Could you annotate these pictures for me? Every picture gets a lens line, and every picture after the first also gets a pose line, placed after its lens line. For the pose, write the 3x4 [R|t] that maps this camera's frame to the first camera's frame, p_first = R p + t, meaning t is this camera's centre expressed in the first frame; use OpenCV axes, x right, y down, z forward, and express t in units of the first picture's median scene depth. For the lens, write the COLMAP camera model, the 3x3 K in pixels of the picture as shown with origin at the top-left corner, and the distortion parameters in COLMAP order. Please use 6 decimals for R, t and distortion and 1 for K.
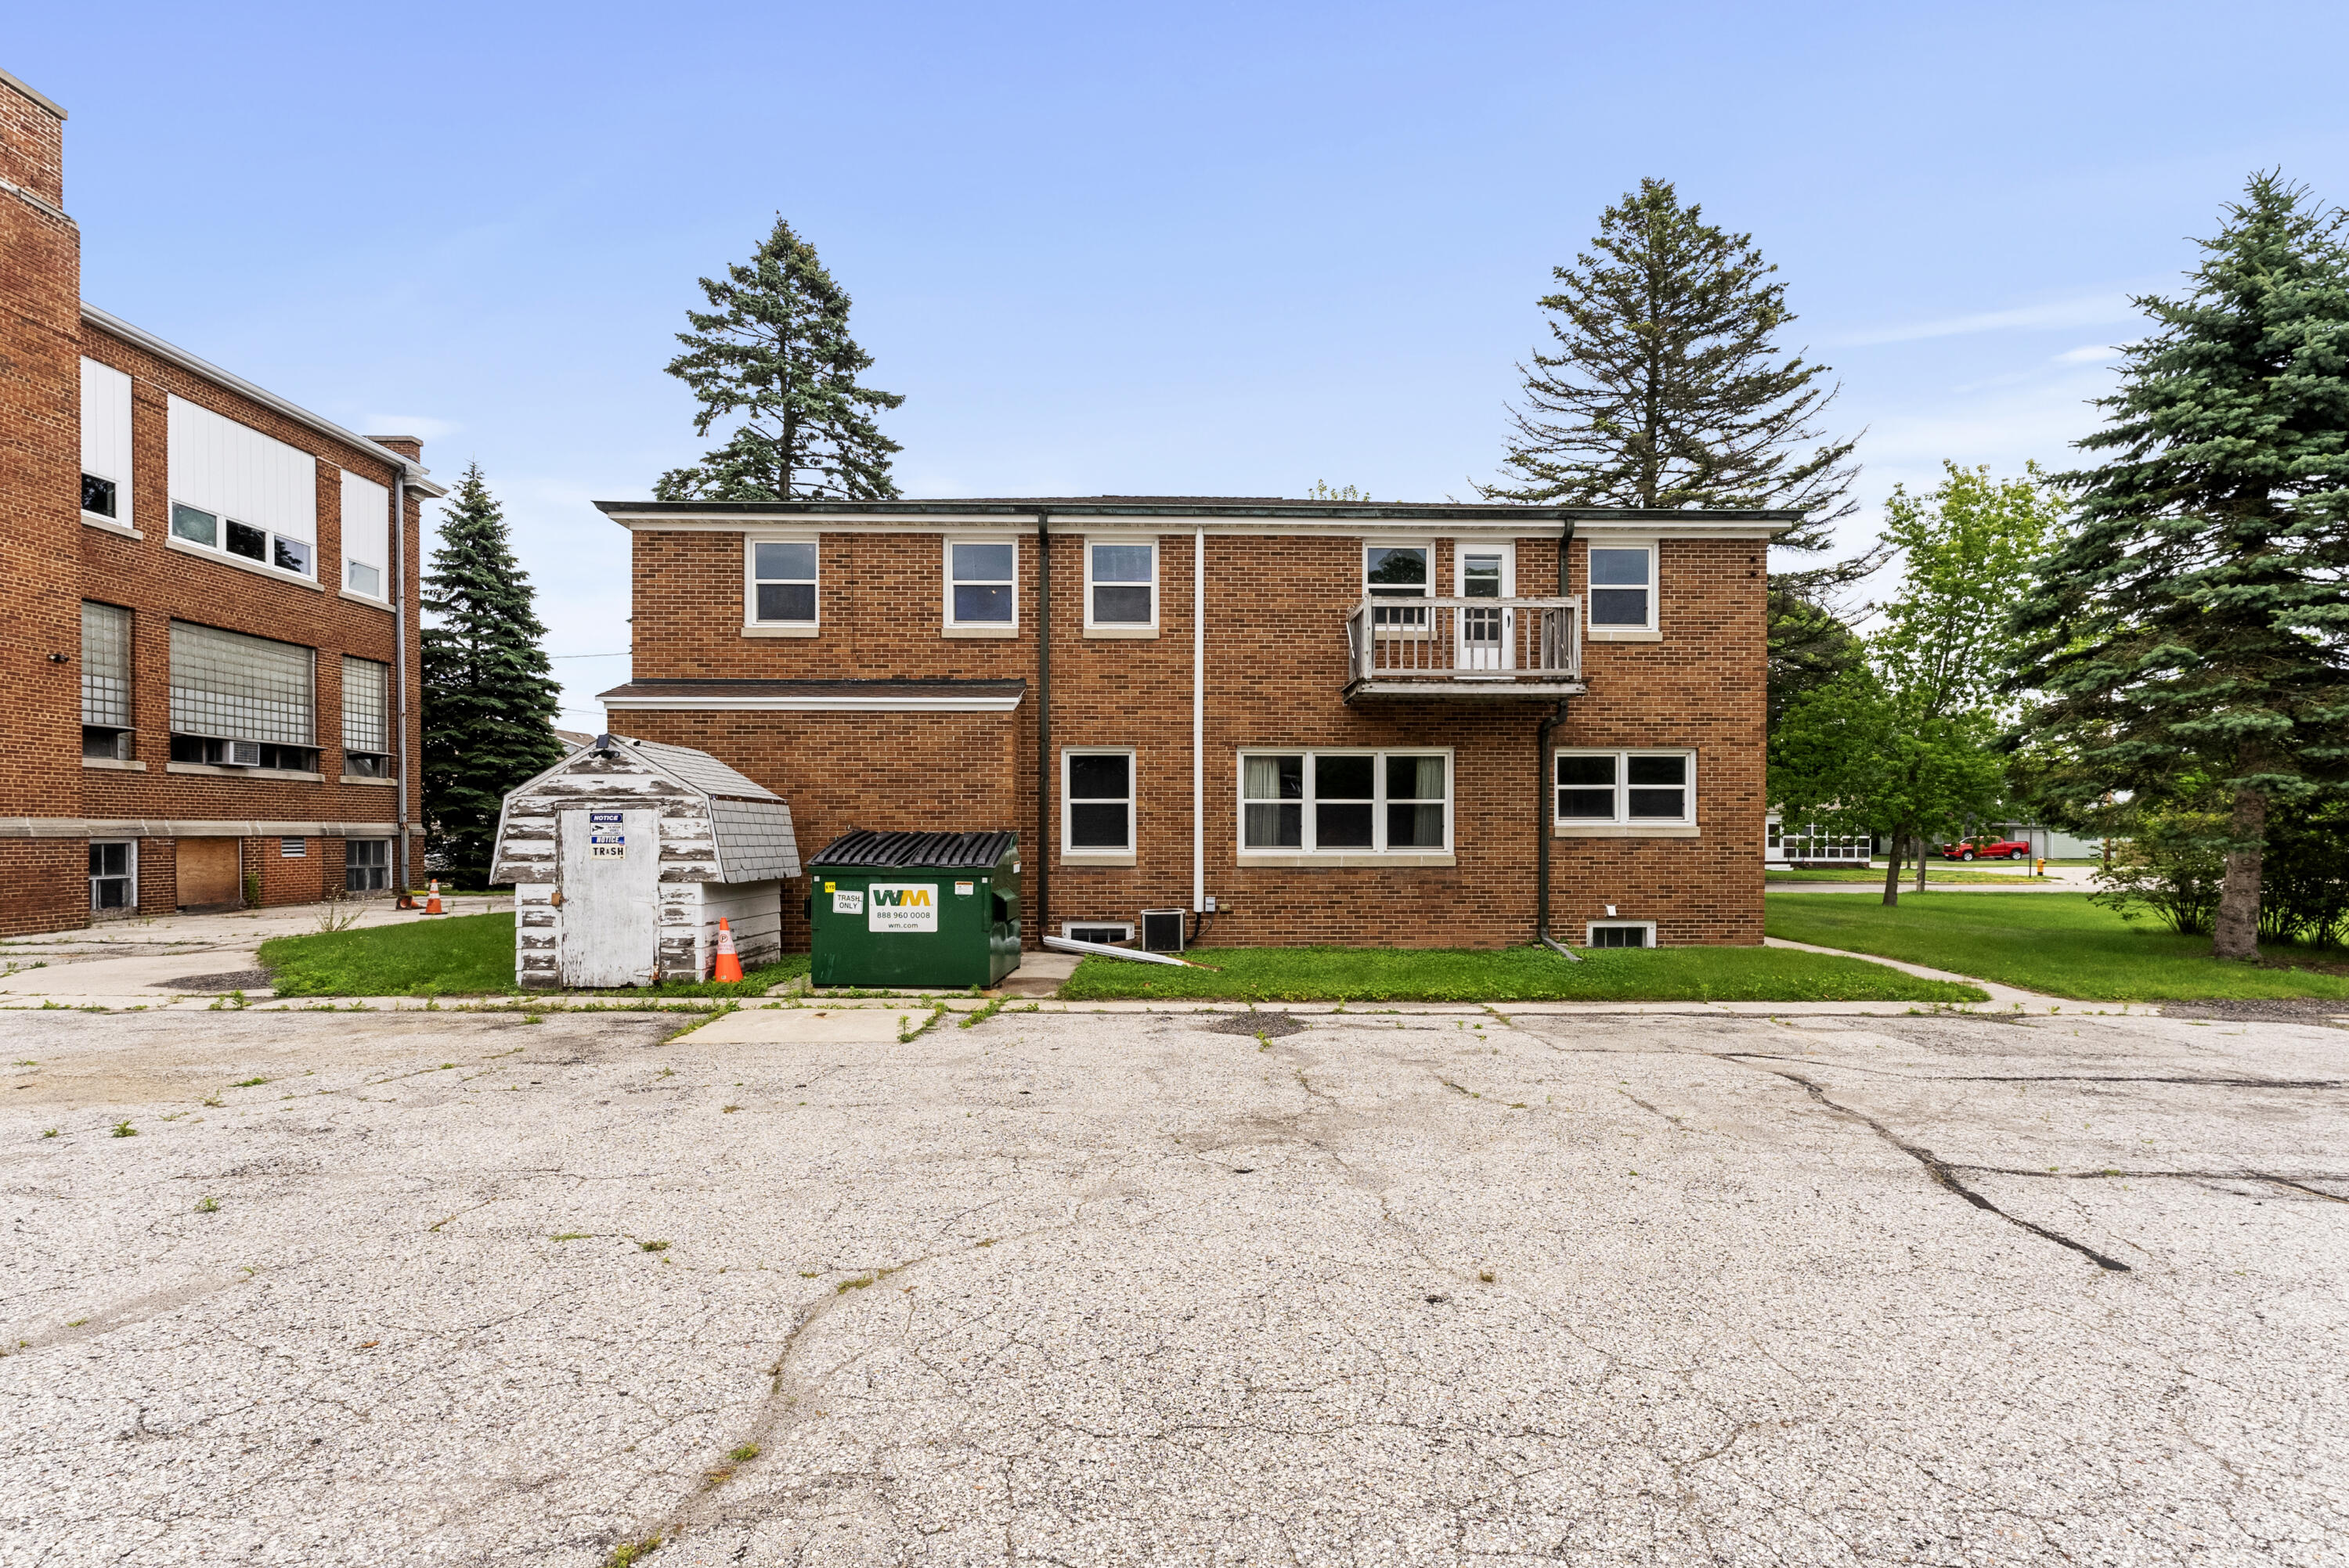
lens RADIAL K [[1078.5, 0, 1181.9], [0, 1078.5, 844.6], [0, 0, 1]] dist [-0.002478, -0.000361]
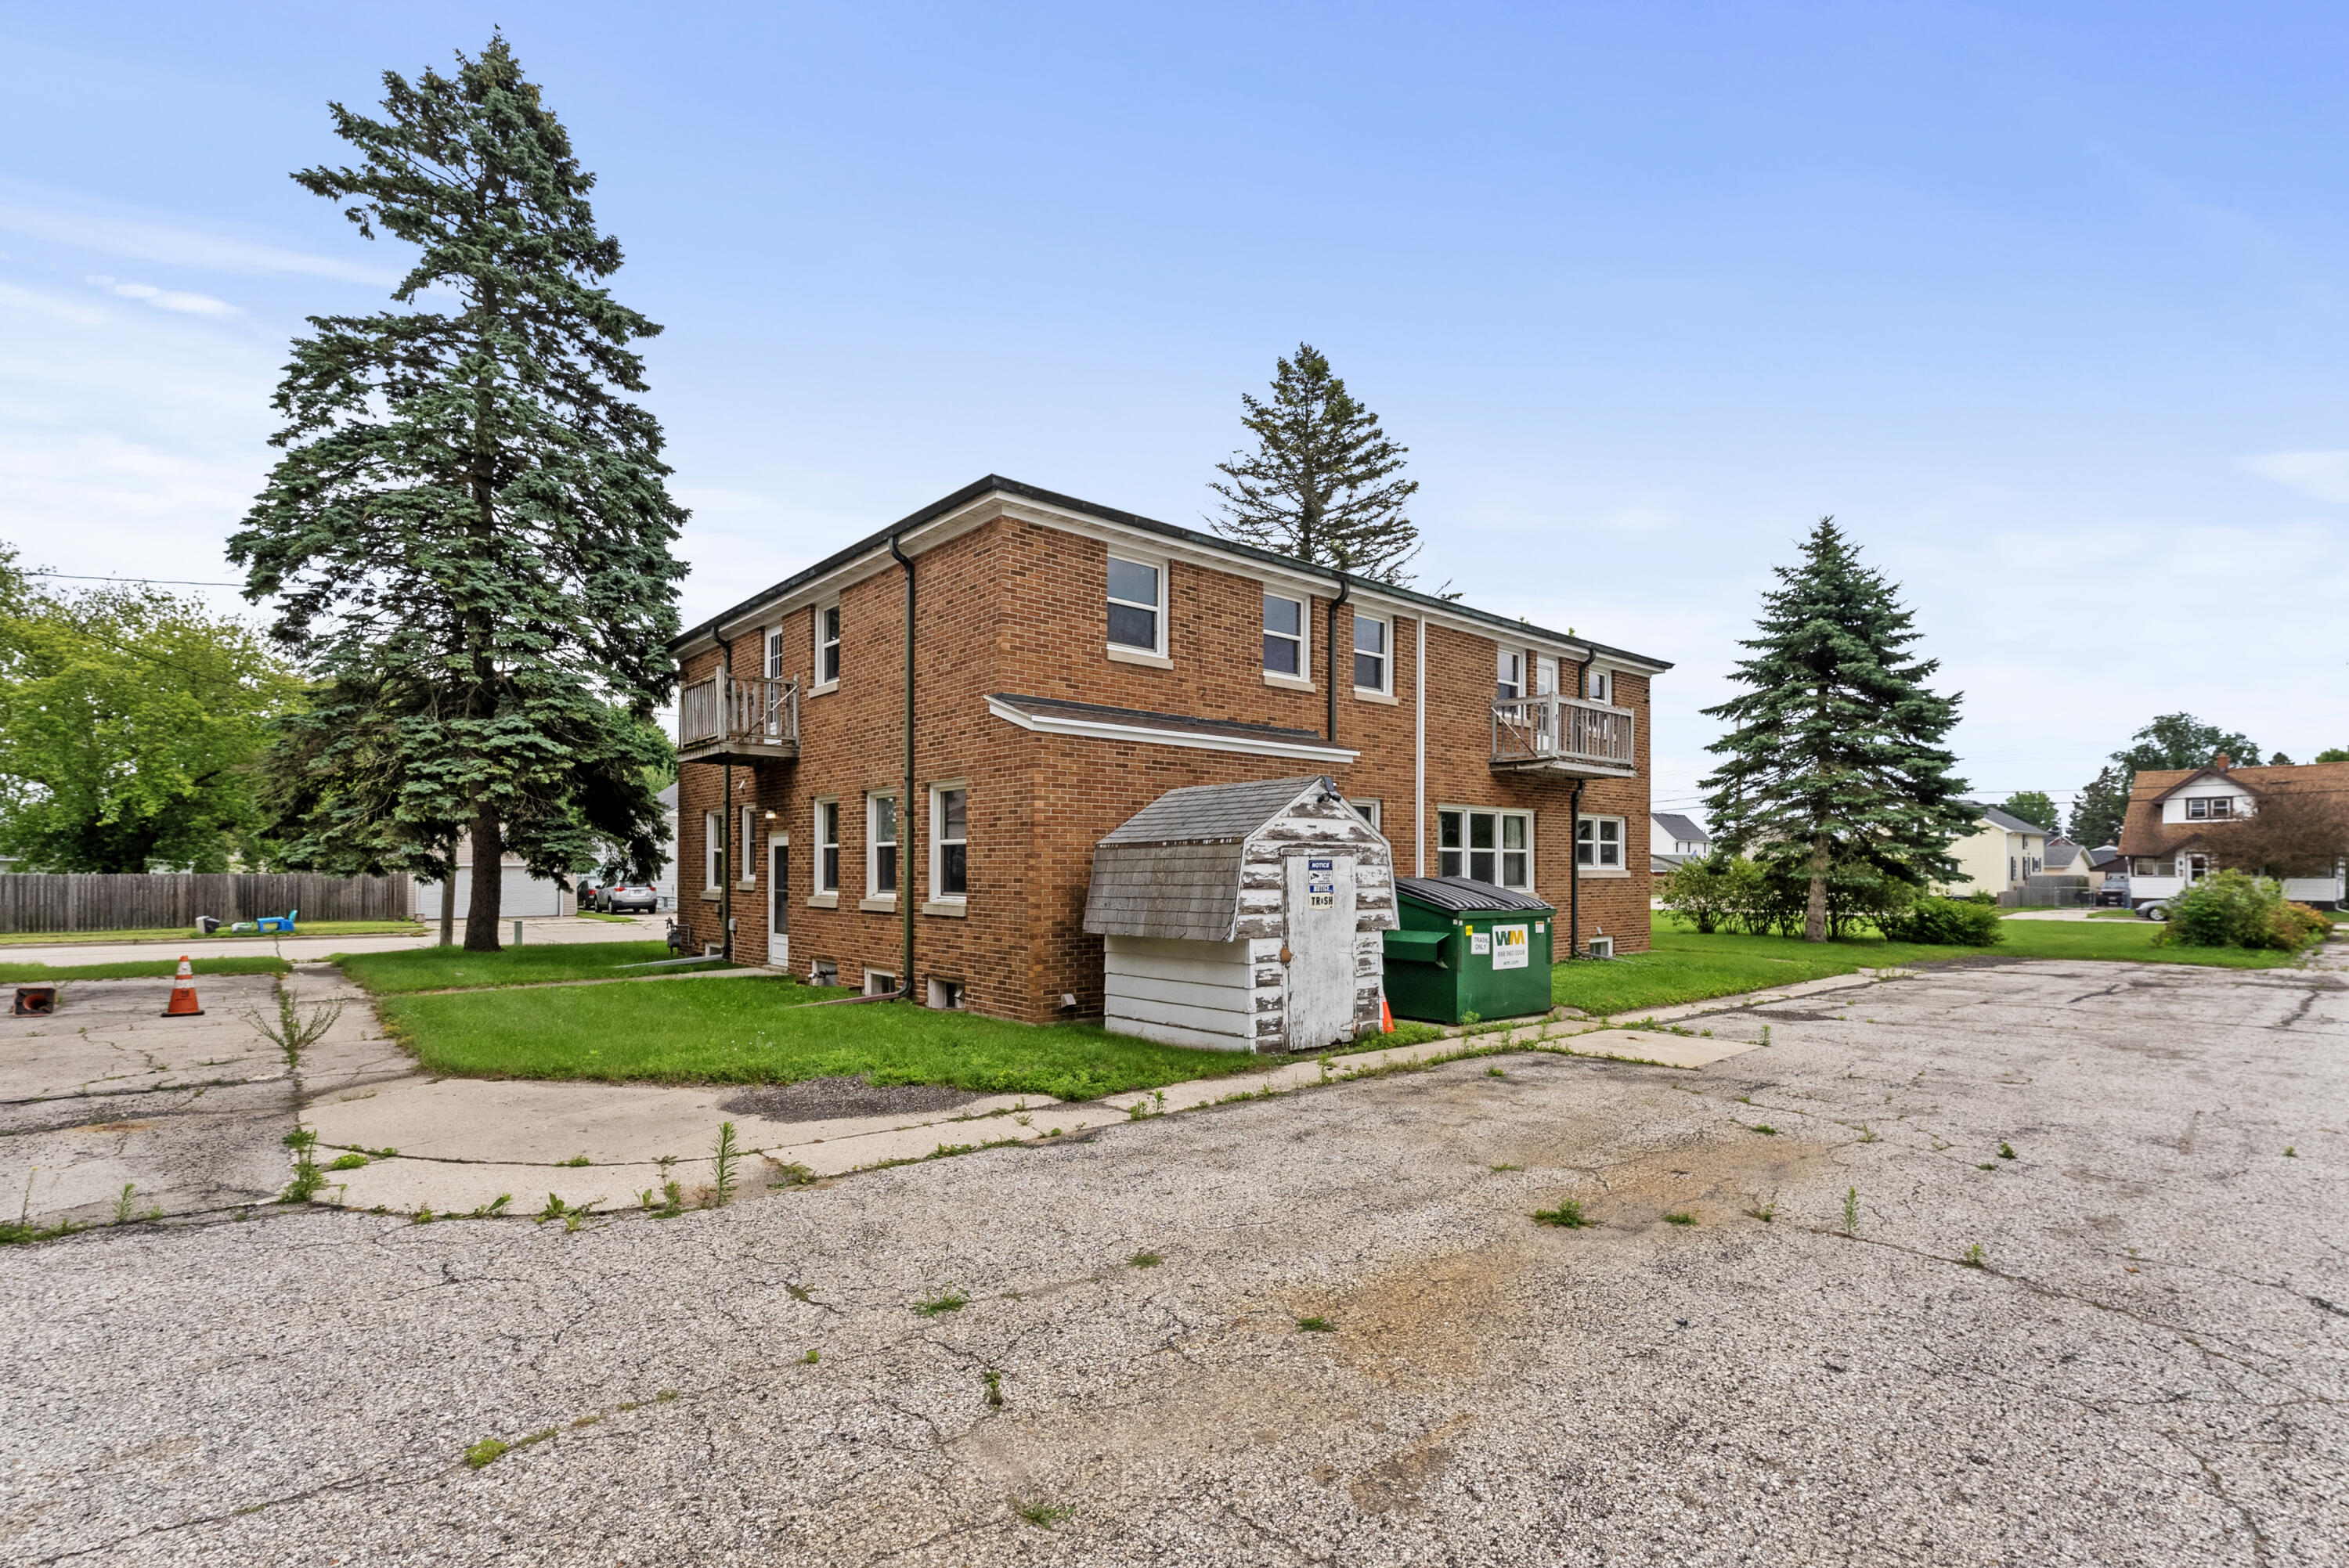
lens RADIAL K [[1087.5, 0, 1172.3], [0, 1087.5, 863.9], [0, 0, 1]] dist [0.000075, 0.000050]
pose [[0.766444, 0.003533, 0.642302, -0.938152], [0.004573, 0.999930, -0.010958, -0.012195], [-0.642295, 0.011336, 0.766373, 0.270930]]
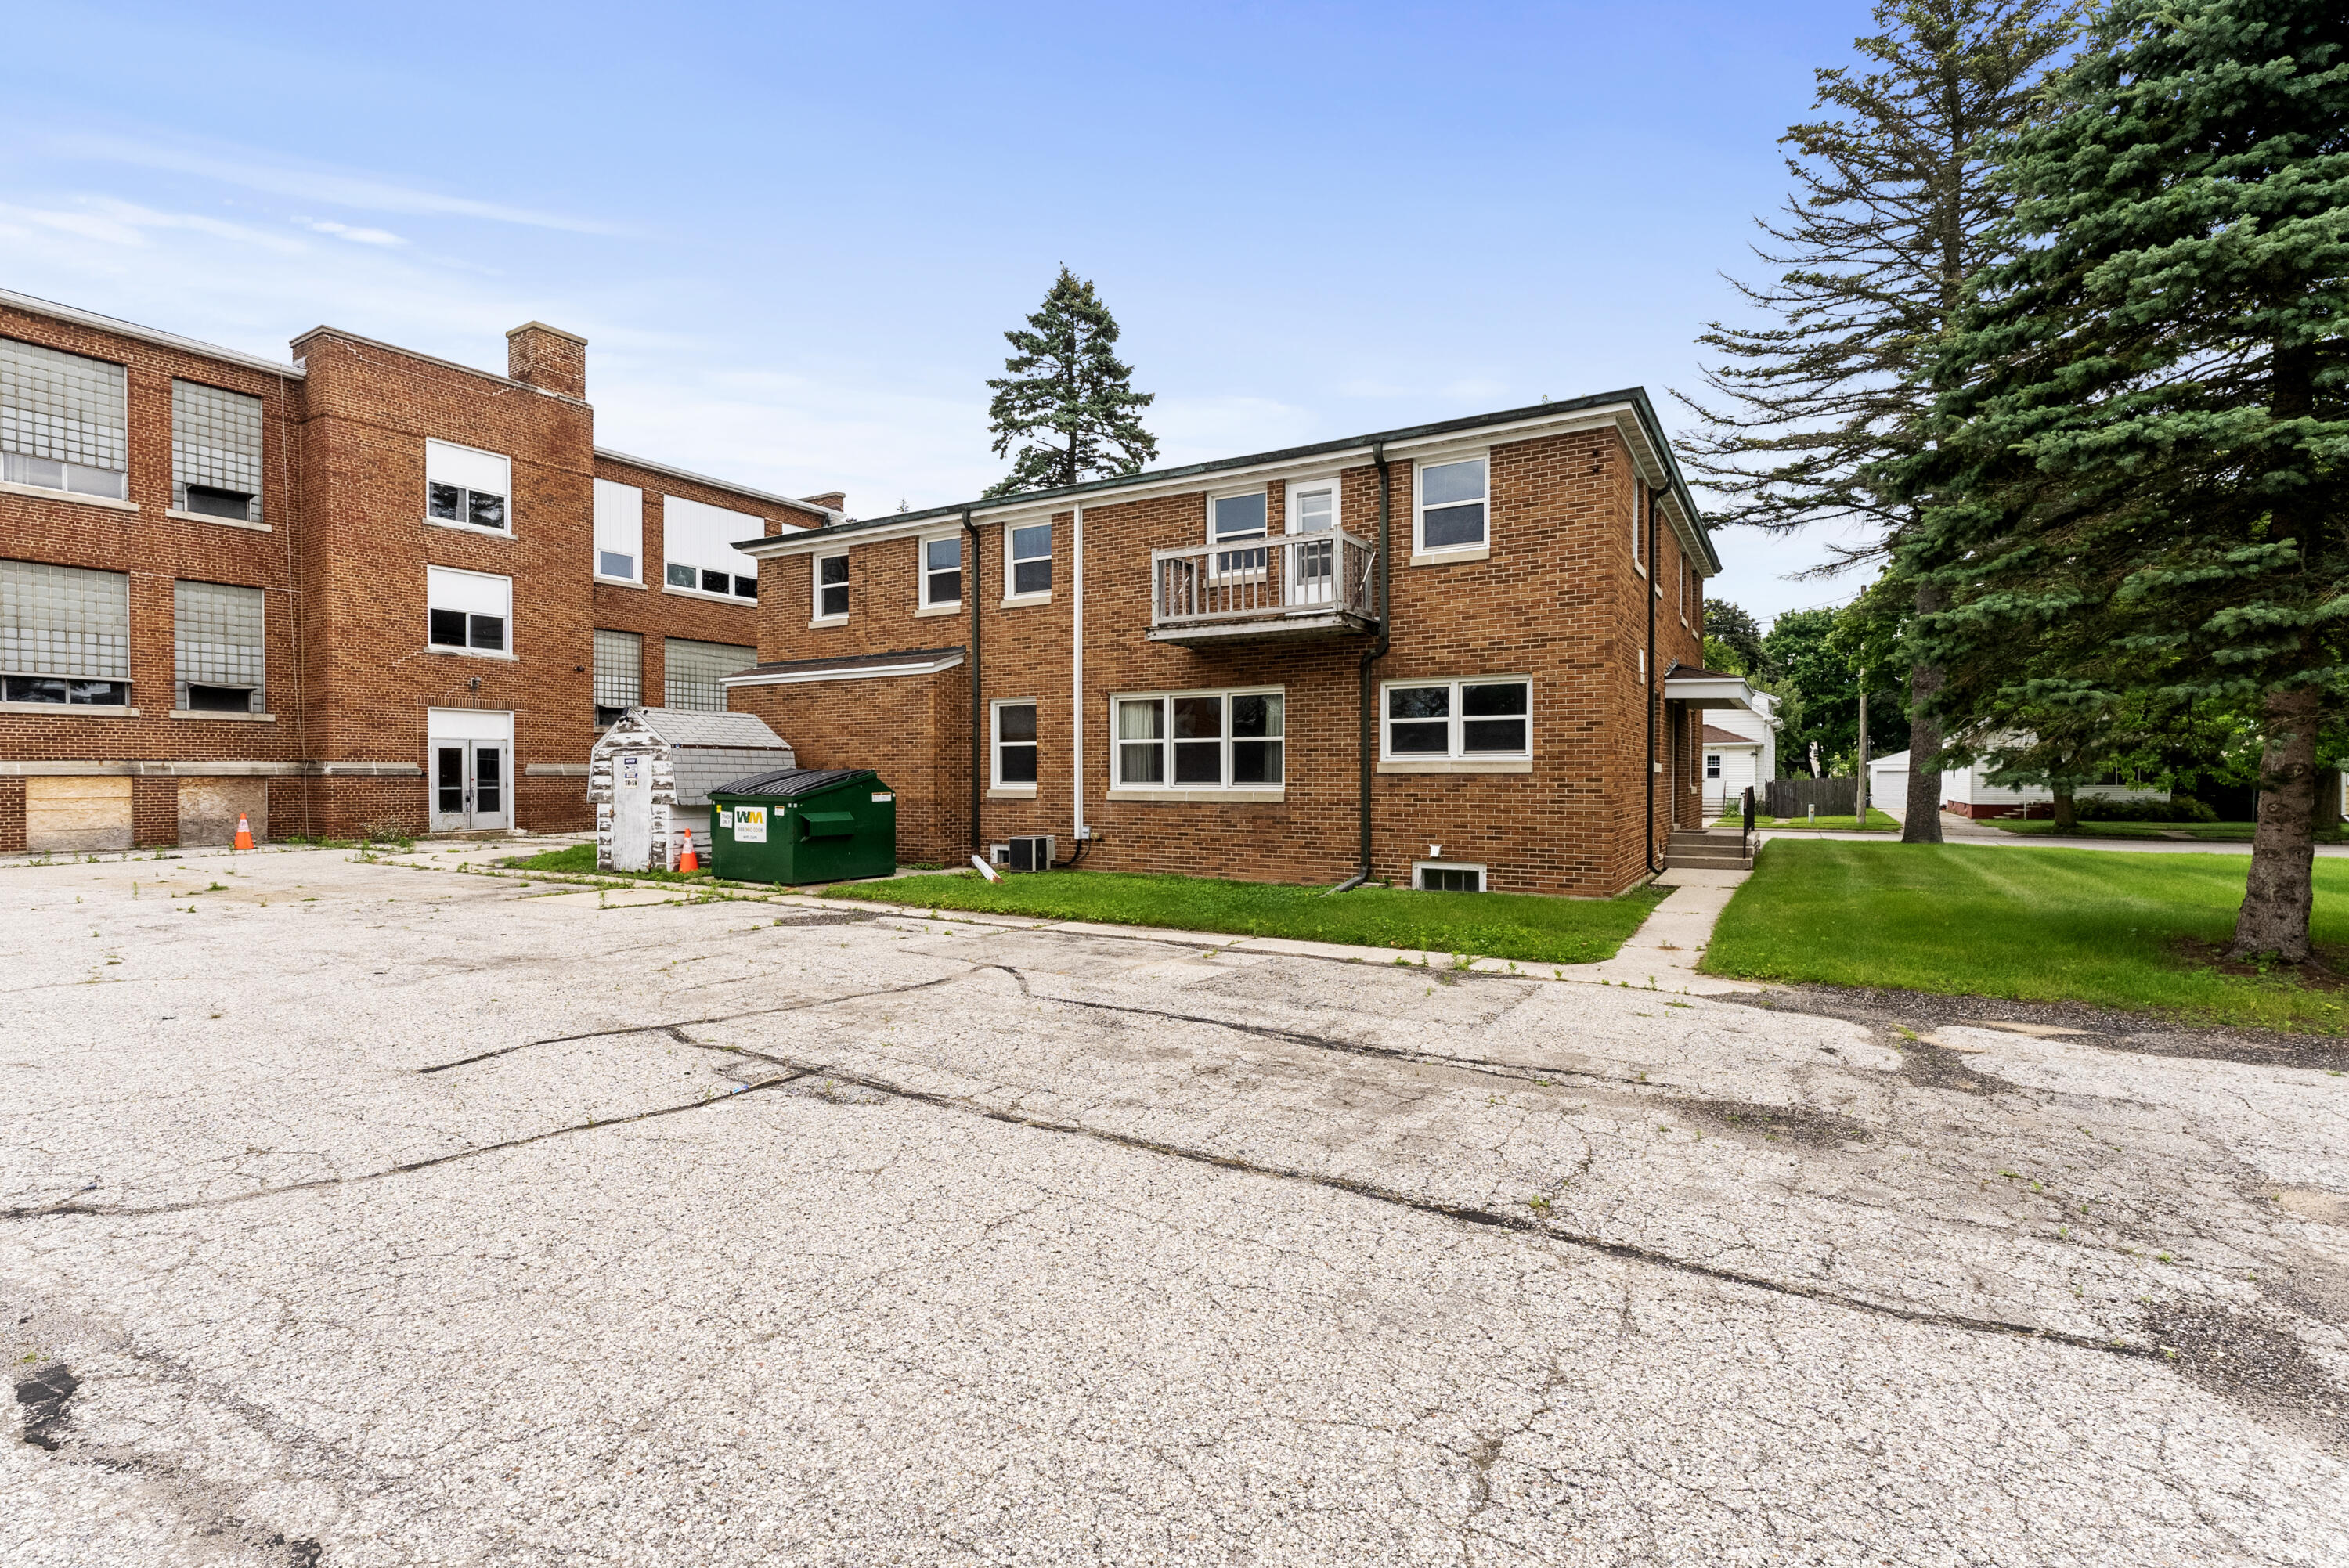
lens RADIAL K [[1059.8, 0, 1174.5], [0, 1059.8, 784.0], [0, 0, 1]] dist [-0.001928, -0.000117]
pose [[0.850775, 0.002844, -0.525523, 0.689863], [-0.004058, 0.999991, -0.001158, 0.004630], [0.525515, 0.003118, 0.850779, 0.096323]]
